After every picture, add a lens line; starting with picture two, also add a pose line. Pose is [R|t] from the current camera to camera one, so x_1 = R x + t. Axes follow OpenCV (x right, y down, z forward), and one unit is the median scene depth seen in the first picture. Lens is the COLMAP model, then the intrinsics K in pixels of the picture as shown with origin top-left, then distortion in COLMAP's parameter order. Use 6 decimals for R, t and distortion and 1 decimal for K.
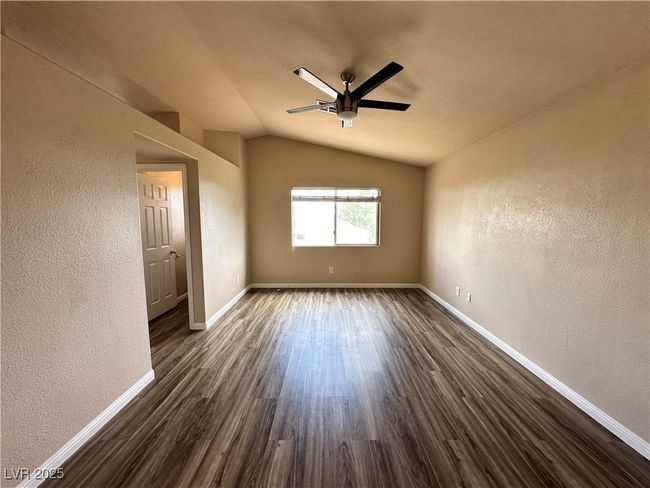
lens RADIAL K [[259.4, 0, 328.1], [0, 259.4, 245.5], [0, 0, 1]] dist [-0.004593, 0.001194]
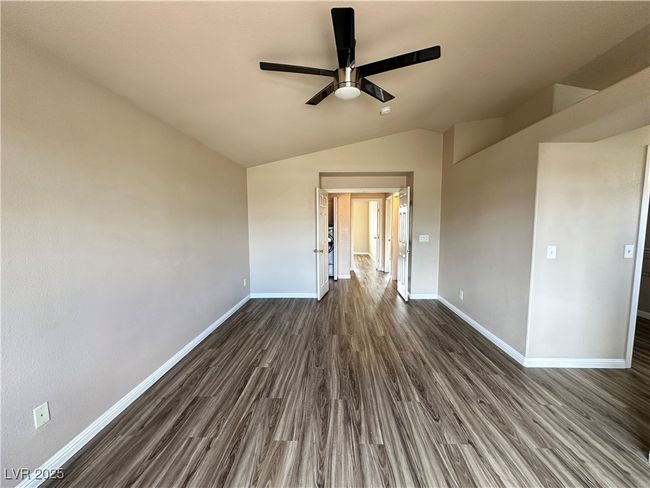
lens RADIAL K [[259.4, 0, 325.3], [0, 259.4, 243.7], [0, 0, 1]] dist [-0.004593, 0.001194]
pose [[-0.998701, 0.003397, 0.050848, 0.098498], [0.012933, 0.982005, 0.188411, -0.192700], [-0.049293, 0.188824, -0.980773, 1.830040]]
